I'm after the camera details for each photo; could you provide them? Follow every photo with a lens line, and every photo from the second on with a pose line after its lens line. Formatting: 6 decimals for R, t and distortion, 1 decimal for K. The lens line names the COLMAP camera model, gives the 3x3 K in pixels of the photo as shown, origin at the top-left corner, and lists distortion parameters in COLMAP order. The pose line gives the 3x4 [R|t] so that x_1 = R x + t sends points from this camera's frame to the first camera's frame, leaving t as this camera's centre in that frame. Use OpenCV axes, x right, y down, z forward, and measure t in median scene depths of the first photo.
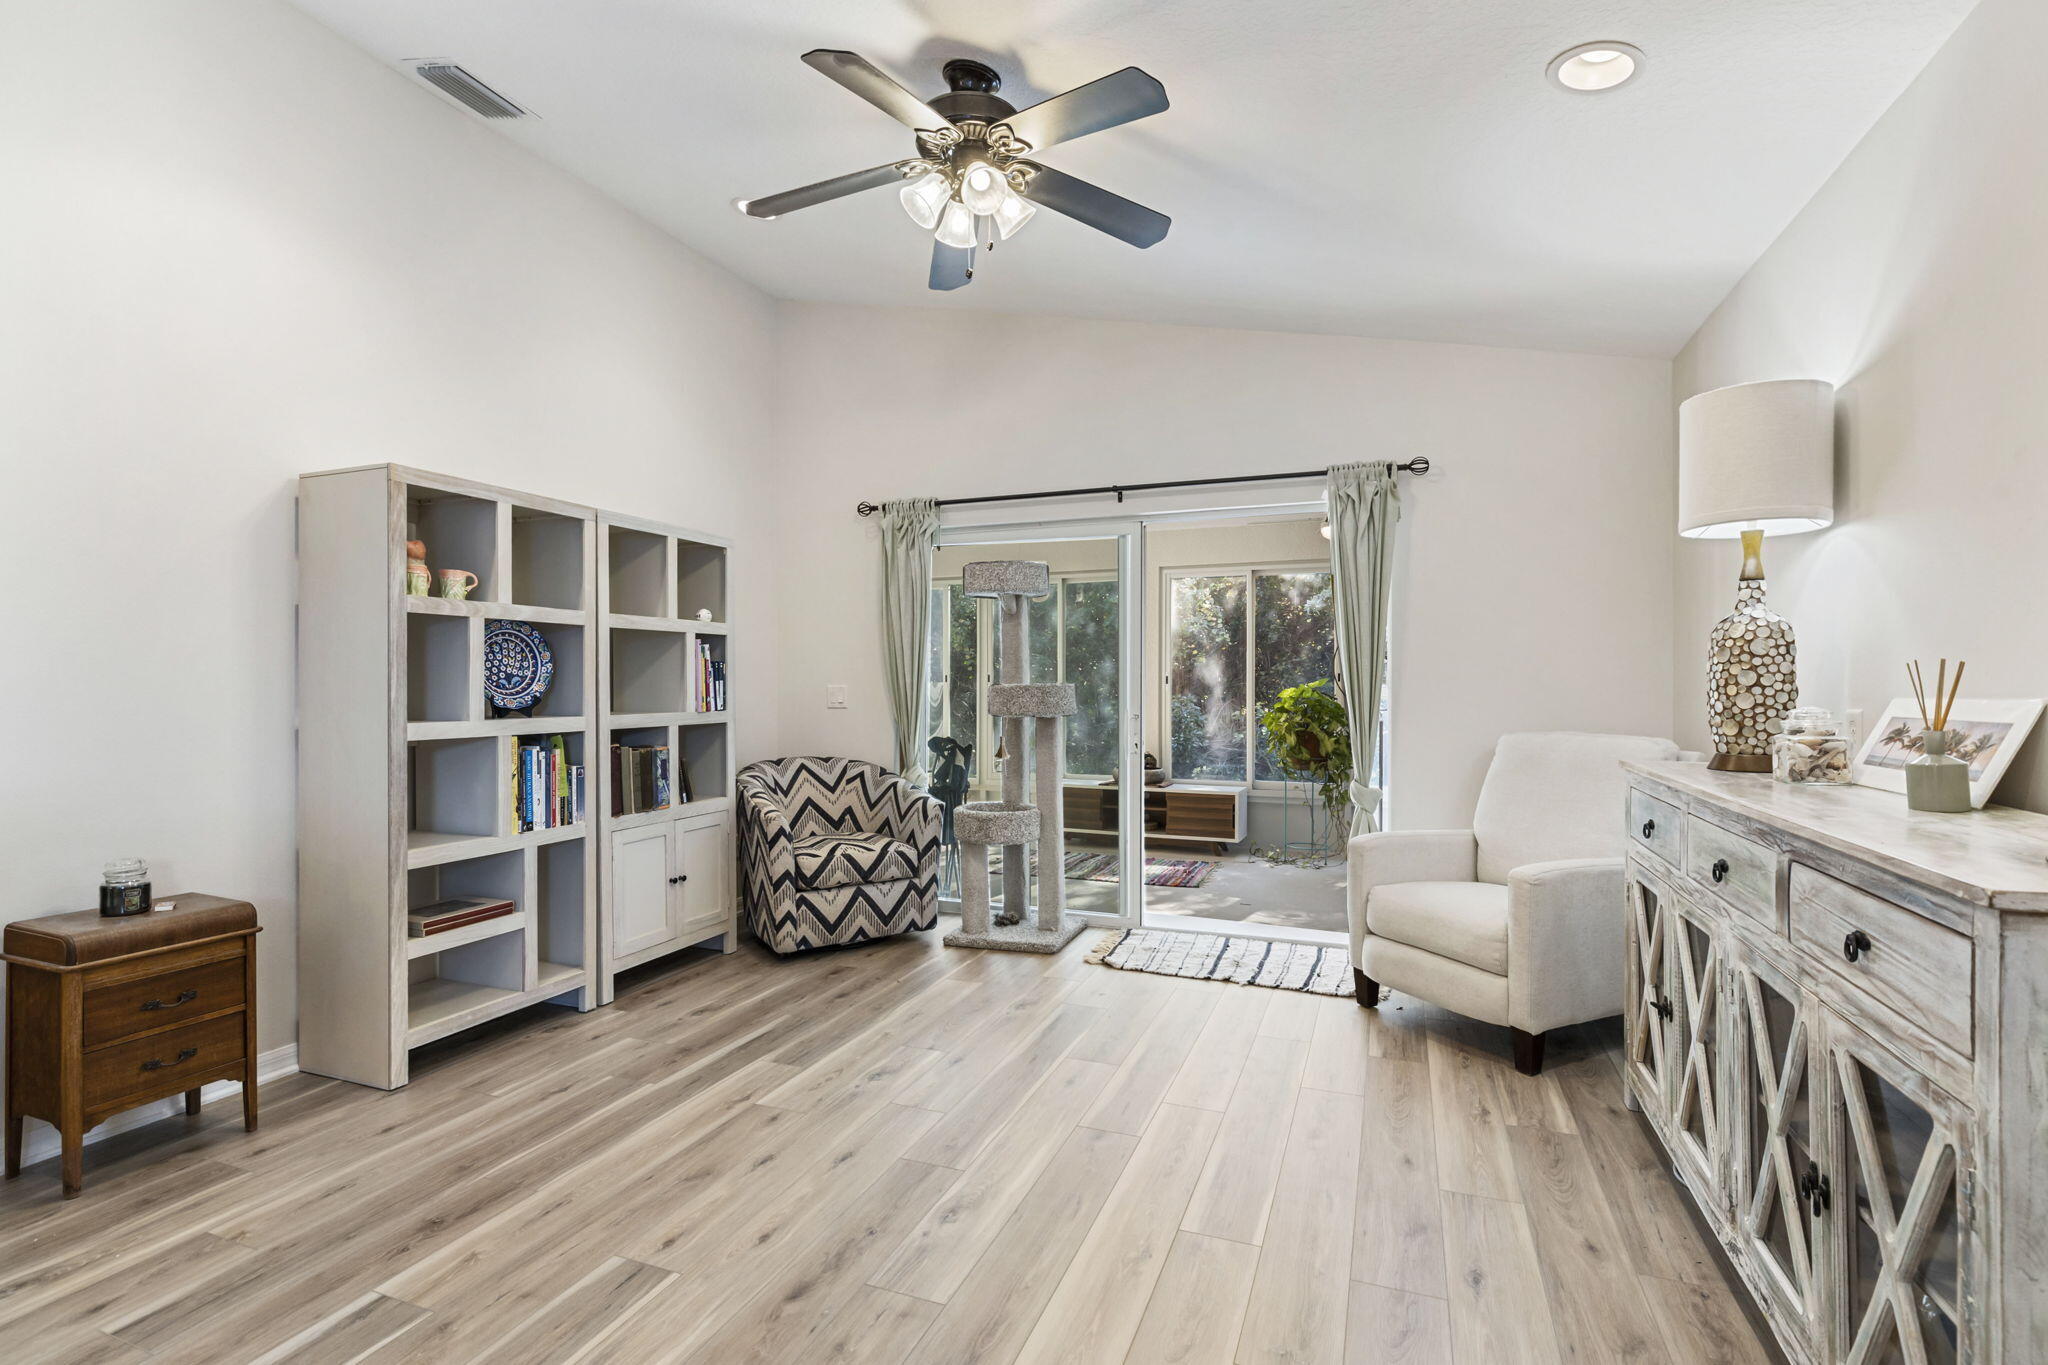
lens RADIAL K [[941.6, 0, 1024.0], [0, 941.6, 682.5], [0, 0, 1]] dist [-0.001317, -0.000242]
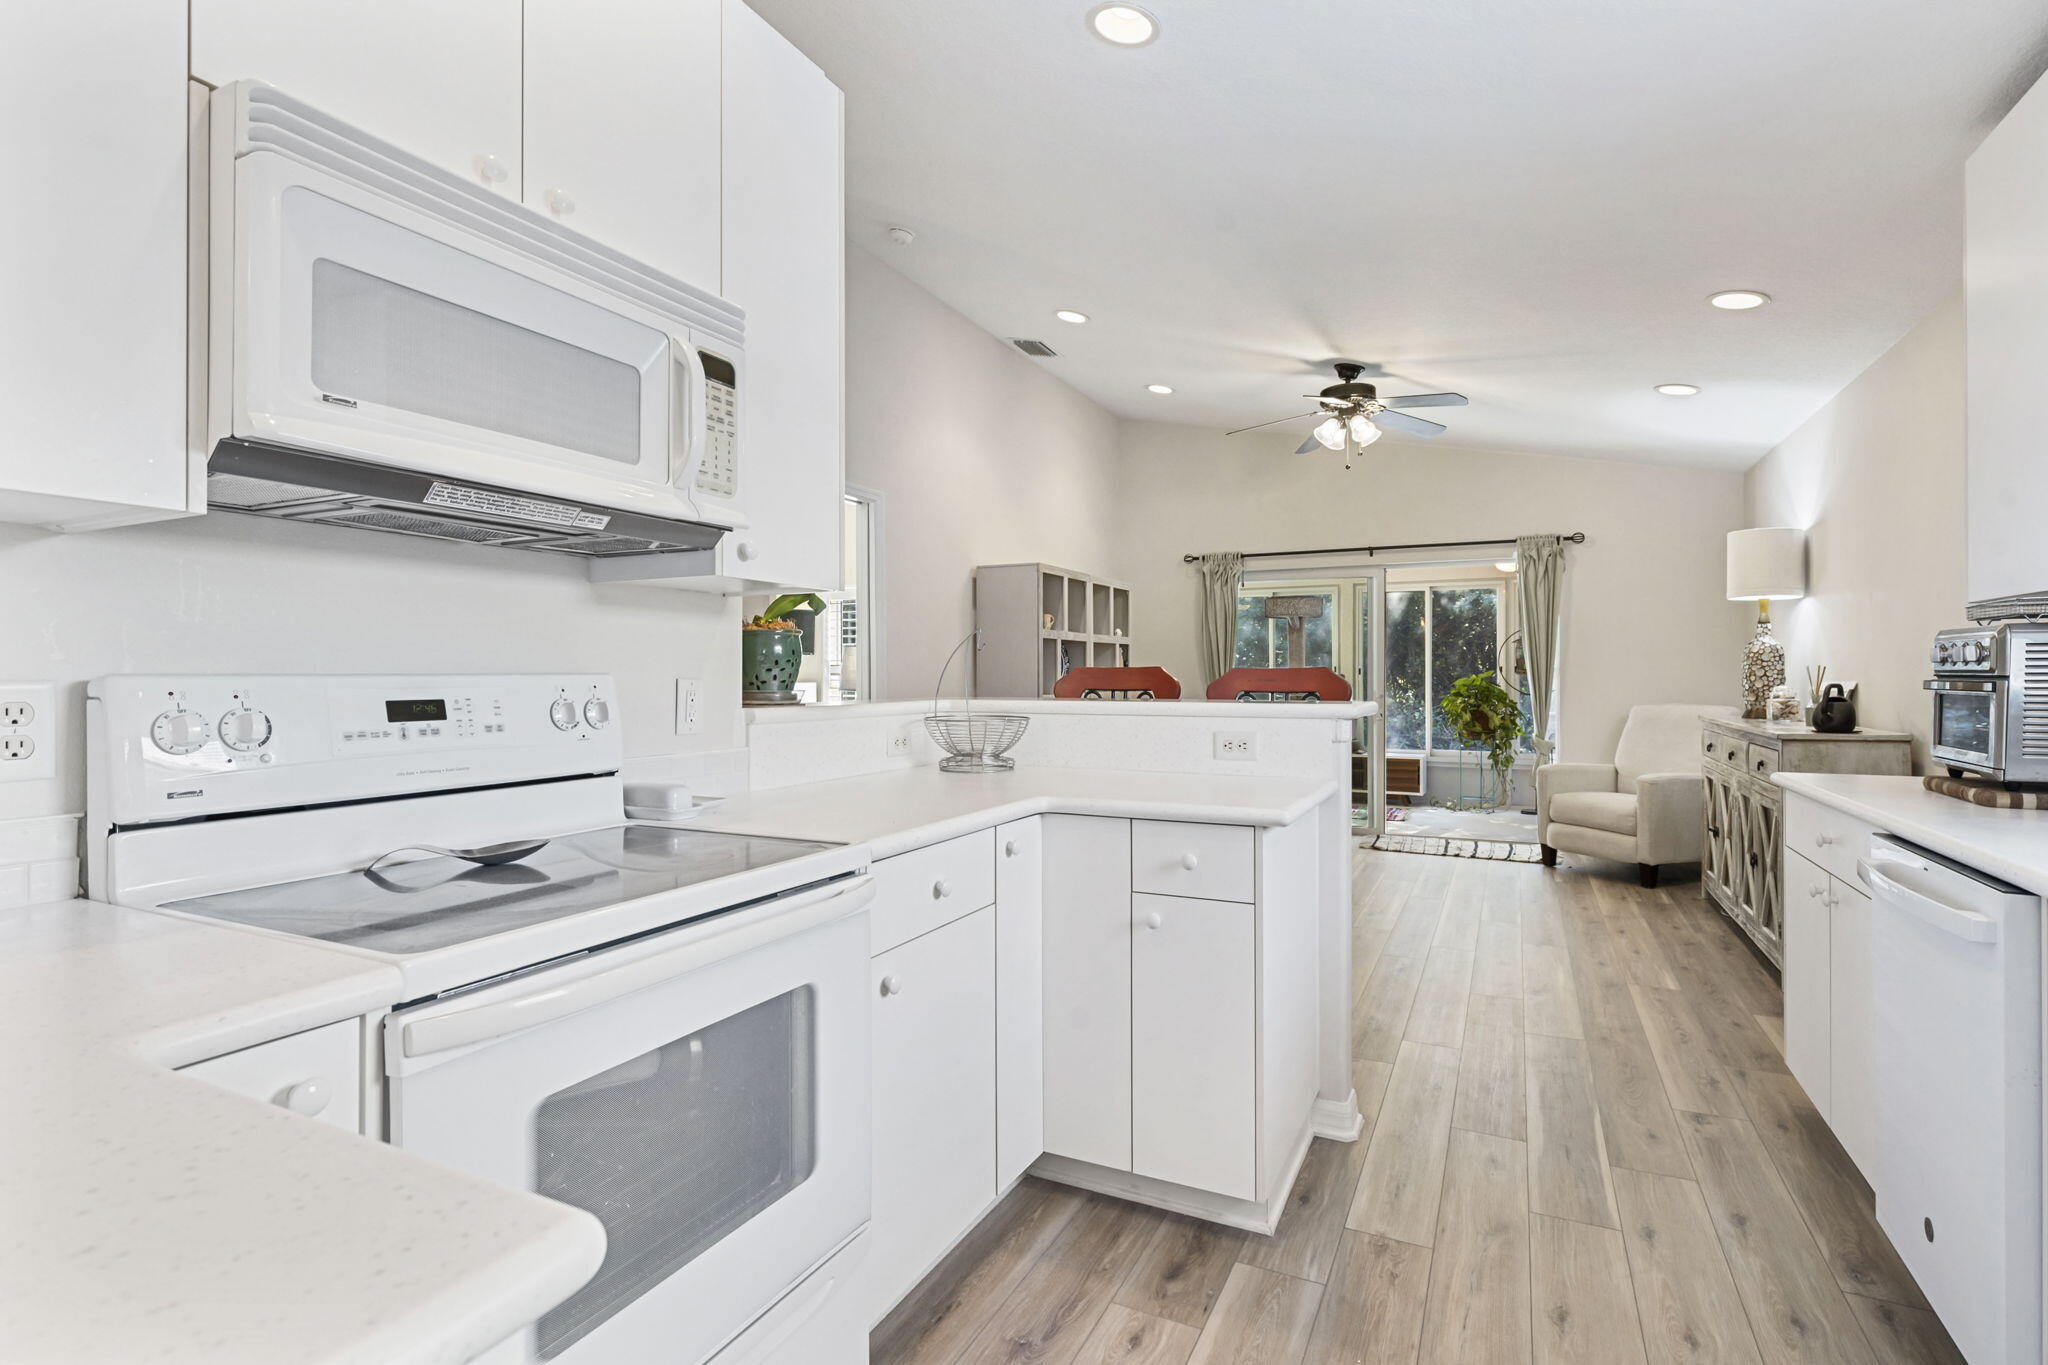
lens RADIAL K [[976.7, 0, 1021.0], [0, 976.7, 666.8], [0, 0, 1]] dist [0.001767, -0.000138]
pose [[0.995774, 0.000287, -0.091838, -0.400098], [-0.000827, 0.999983, -0.005837, -0.001821], [0.091835, 0.005888, 0.995757, -0.797967]]
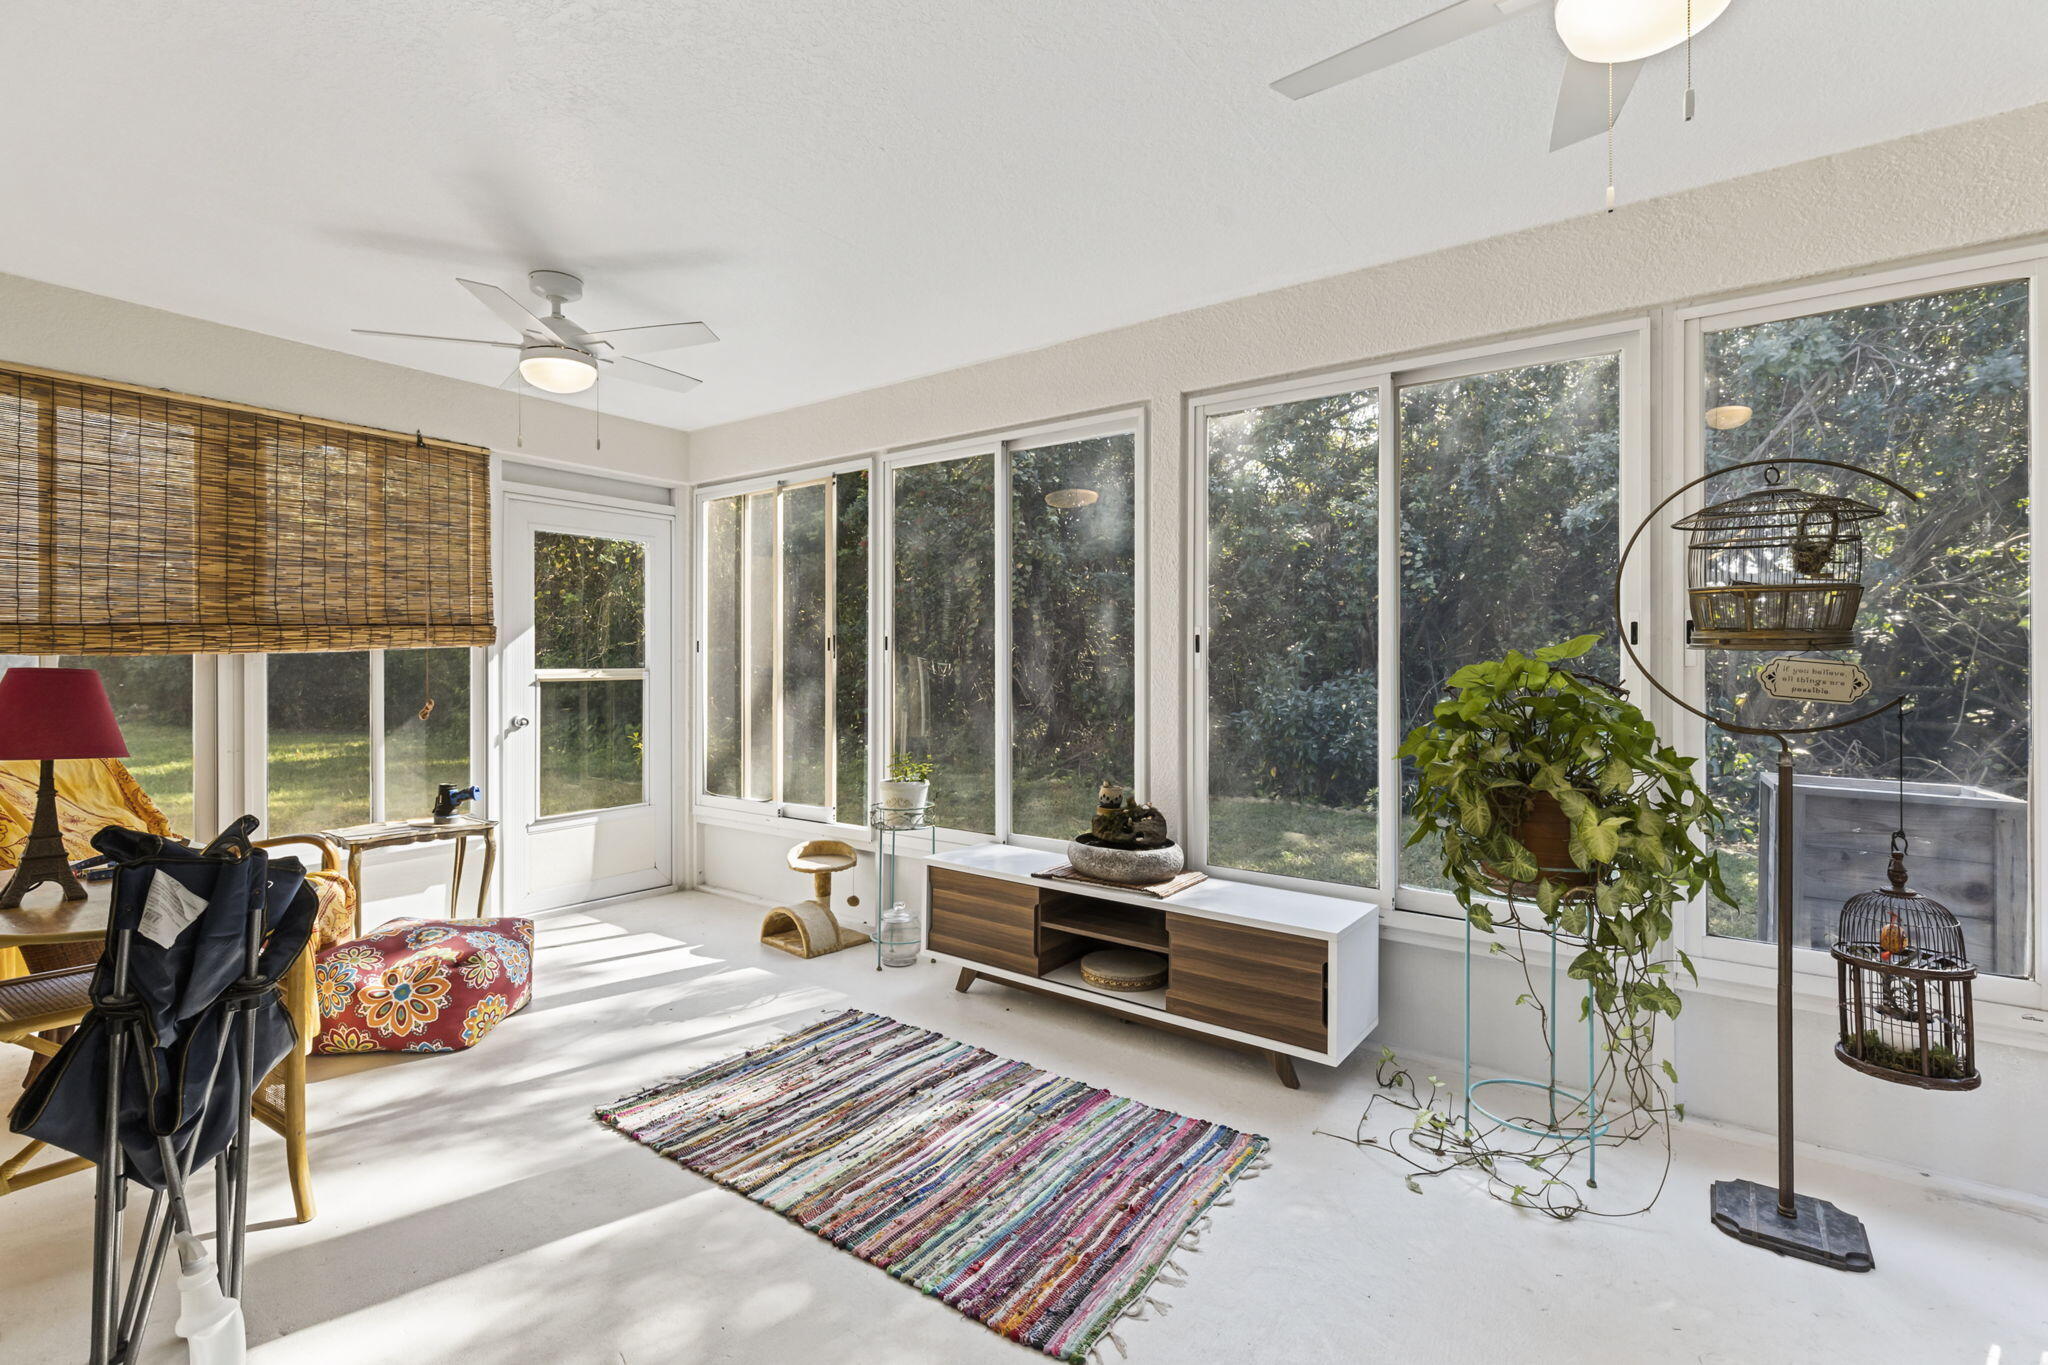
lens RADIAL K [[922.9, 0, 1029.0], [0, 922.9, 656.7], [0, 0, 1]] dist [-0.001444, -0.000168]
pose [[0.968423, -0.000084, -0.249313, 0.391595], [0.000049, 1.000000, -0.000146, 0.008011], [0.249313, 0.000129, 0.968423, 1.186520]]
